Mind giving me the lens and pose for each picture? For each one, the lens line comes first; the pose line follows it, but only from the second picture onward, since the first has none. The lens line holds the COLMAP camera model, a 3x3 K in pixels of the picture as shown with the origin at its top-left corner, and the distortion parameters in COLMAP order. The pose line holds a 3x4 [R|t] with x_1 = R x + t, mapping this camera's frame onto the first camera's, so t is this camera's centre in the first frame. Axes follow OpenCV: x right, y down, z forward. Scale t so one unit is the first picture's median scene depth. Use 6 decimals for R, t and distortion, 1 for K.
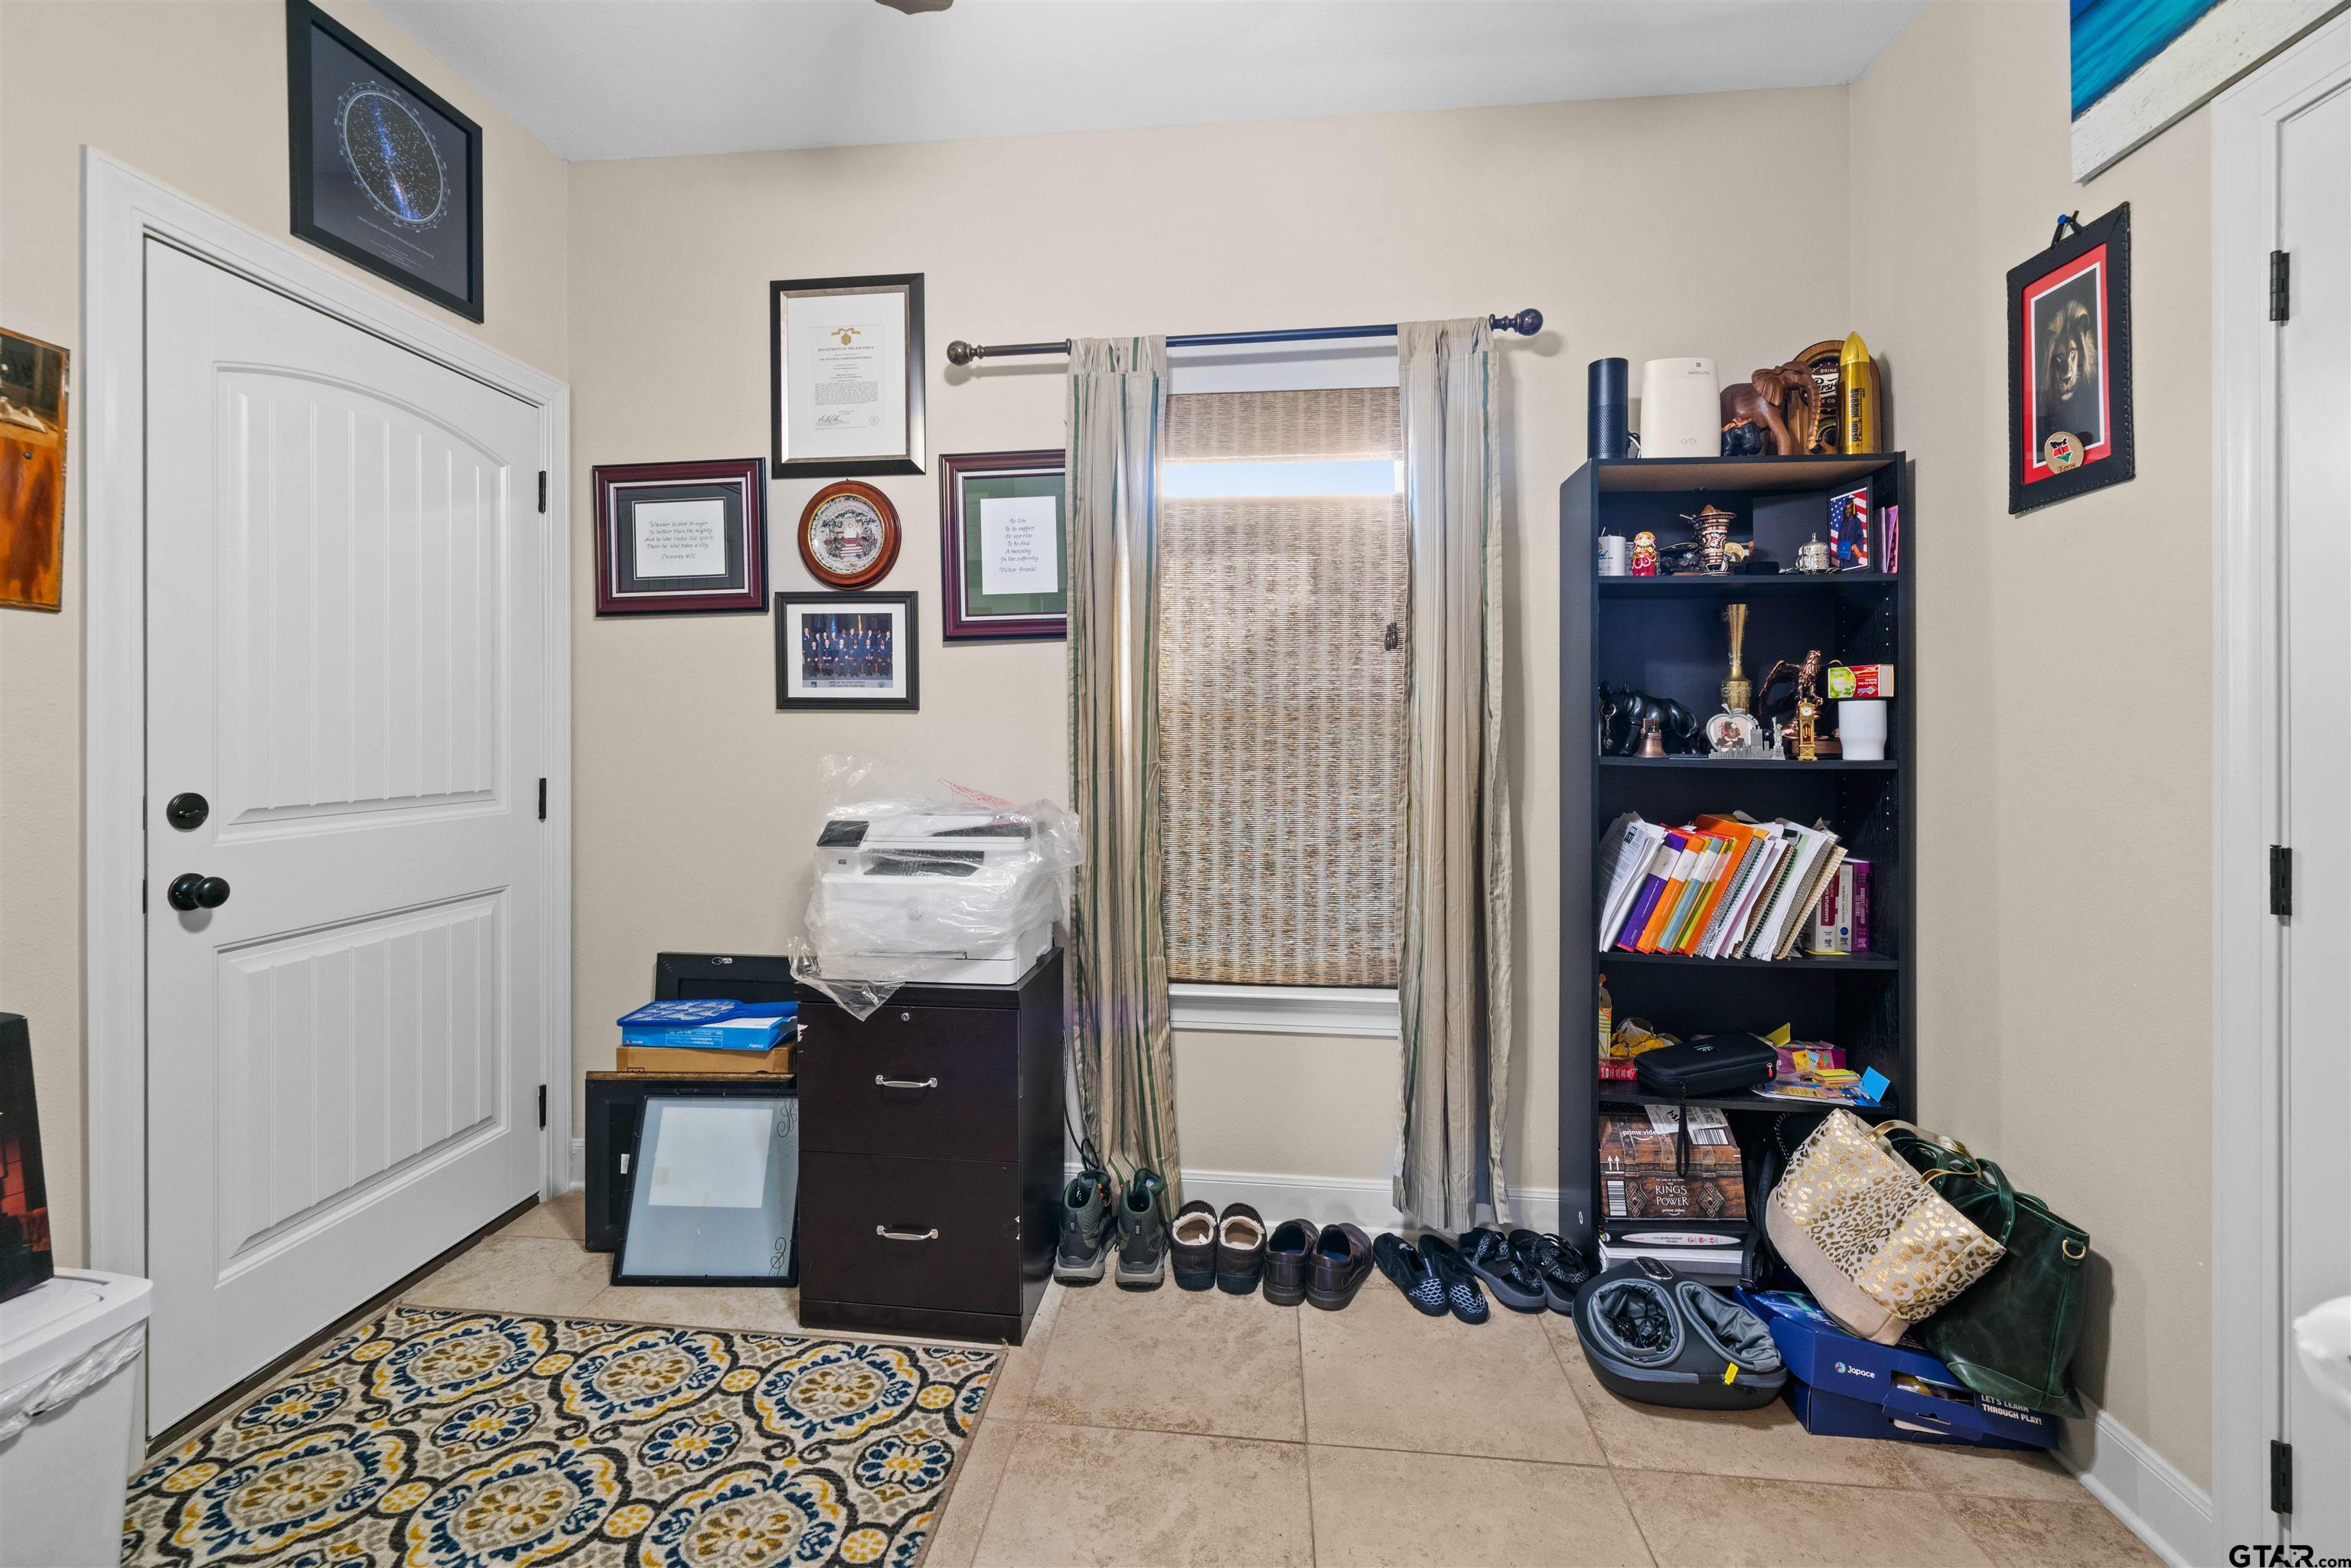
lens RADIAL K [[993.3, 0, 1149.9], [0, 993.3, 720.9], [0, 0, 1]] dist [-0.001615, 0.000022]
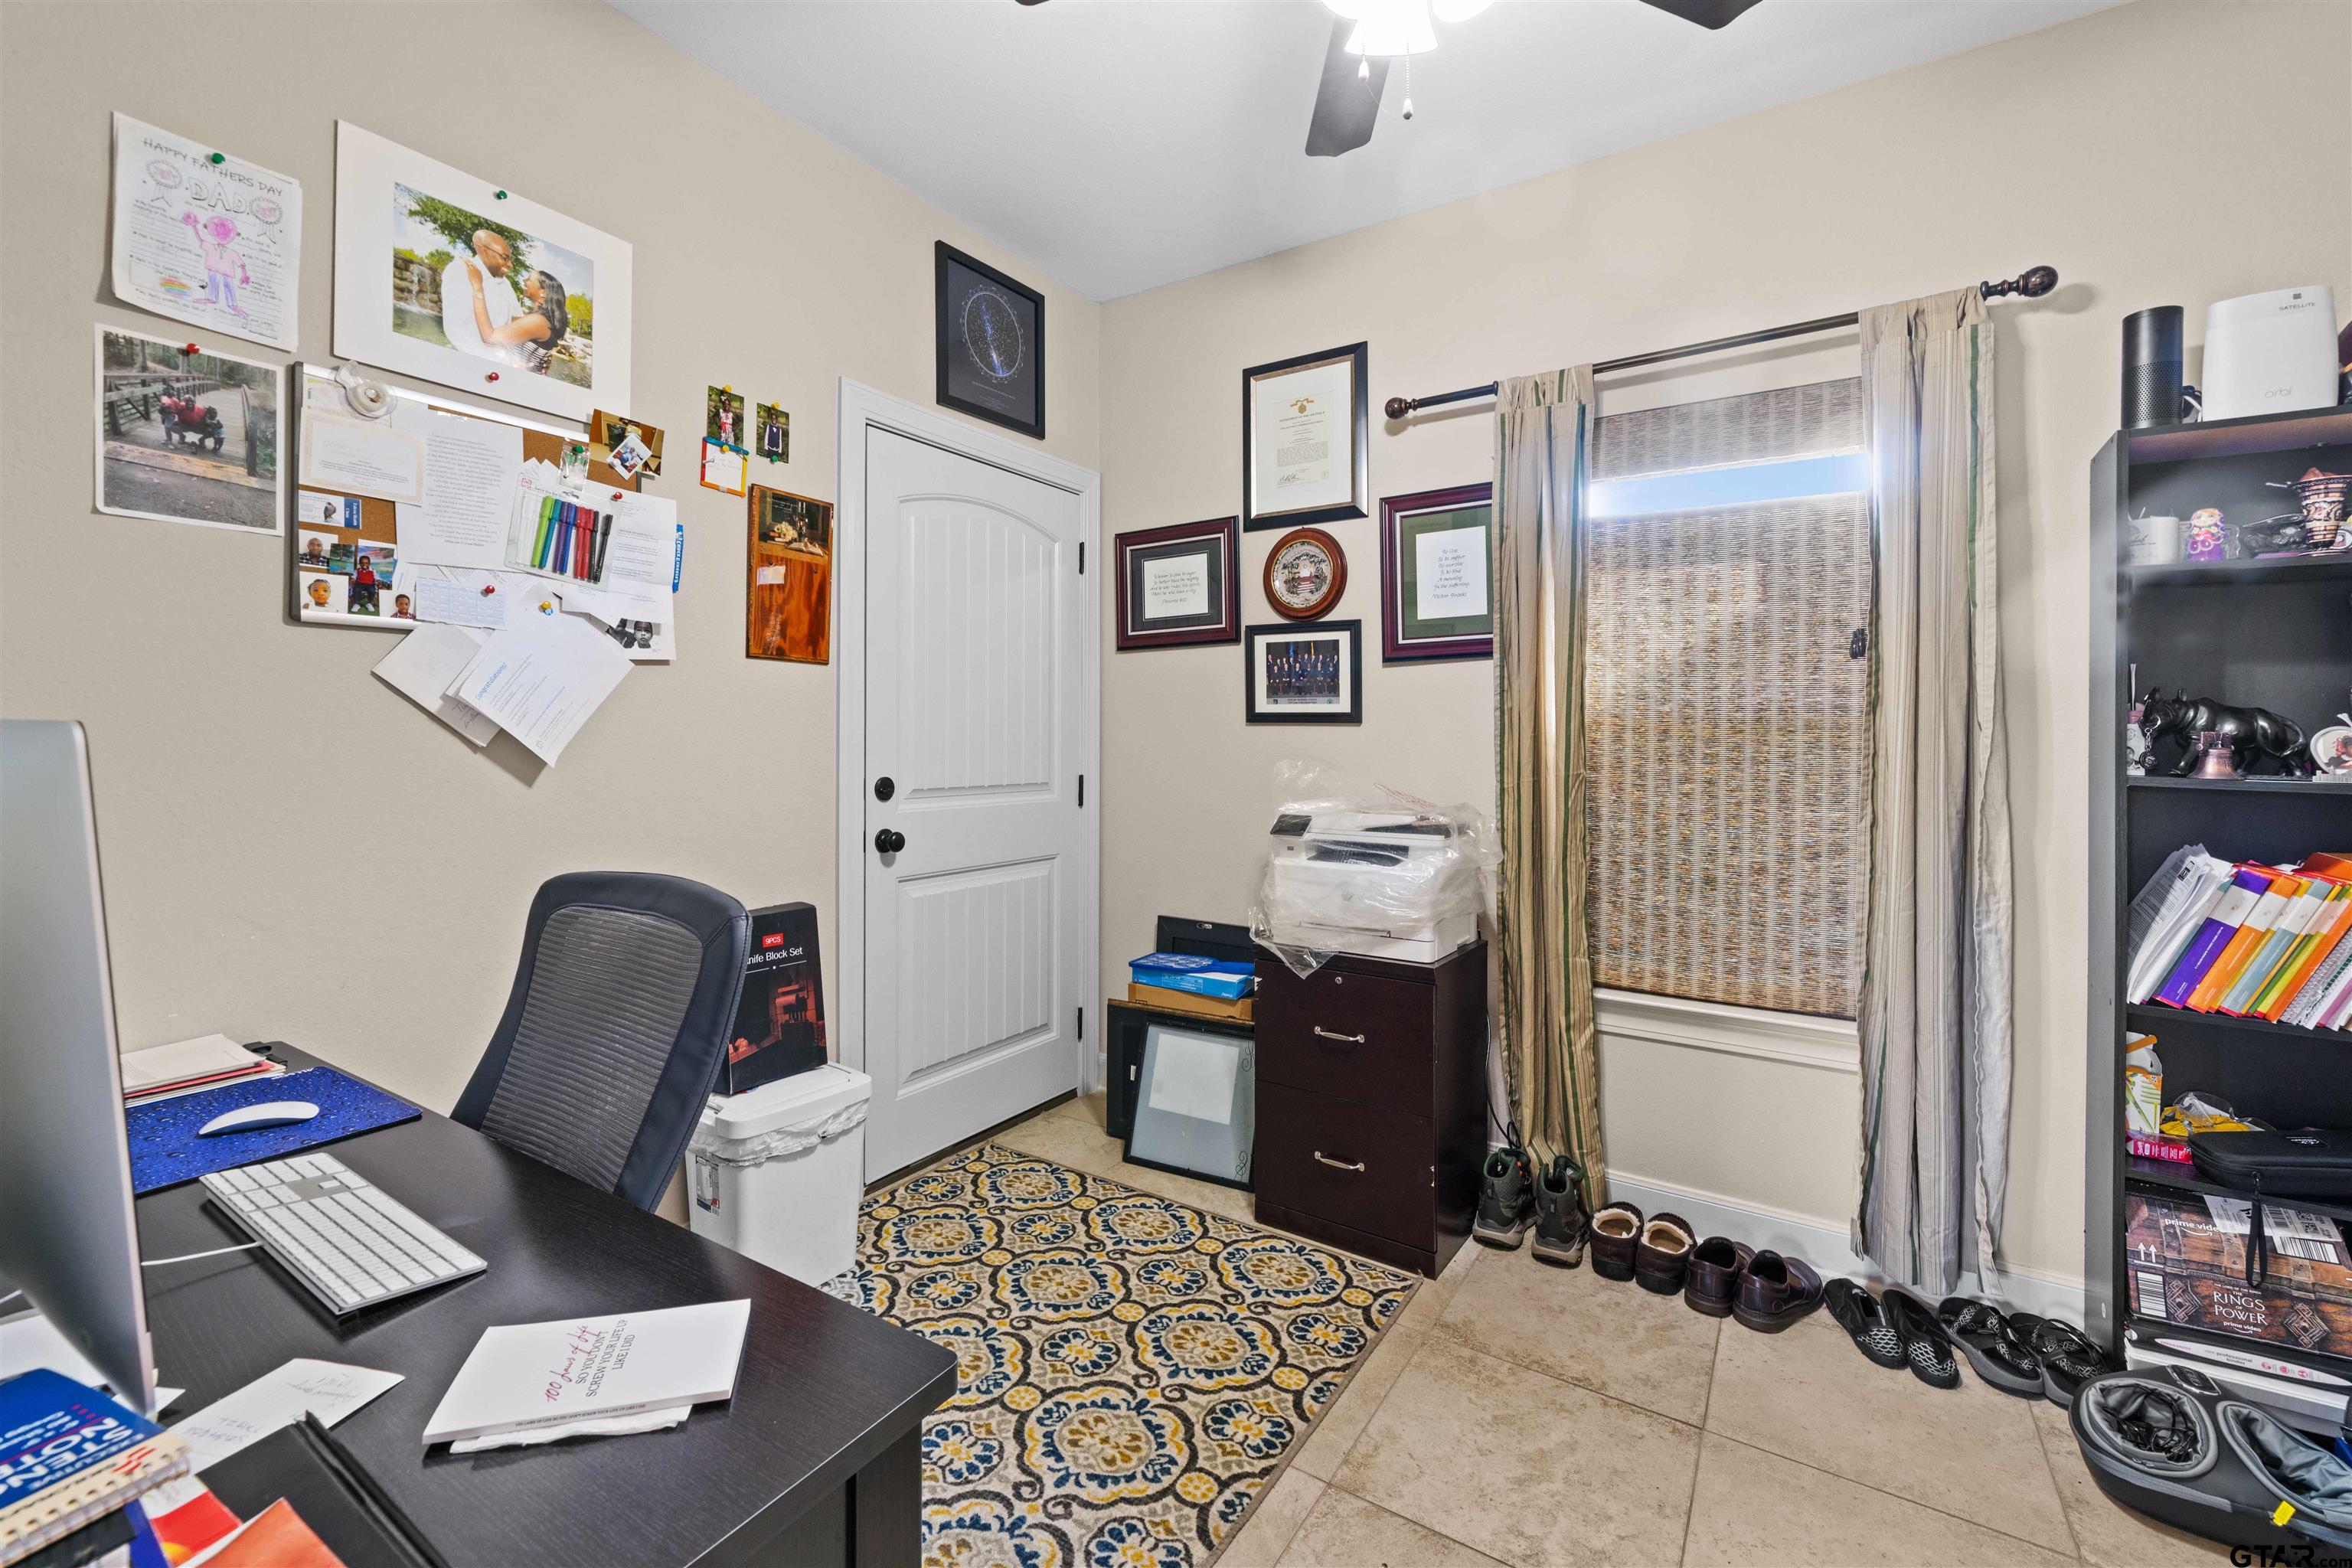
lens RADIAL K [[993.7, 0, 1150.4], [0, 993.7, 720.8], [0, 0, 1]] dist [-0.001615, 0.000022]
pose [[0.885143, -0.002562, -0.465312, 0.095131], [-0.003088, 0.999930, -0.011380, 0.000351], [0.465309, 0.011510, 0.885073, -0.142882]]
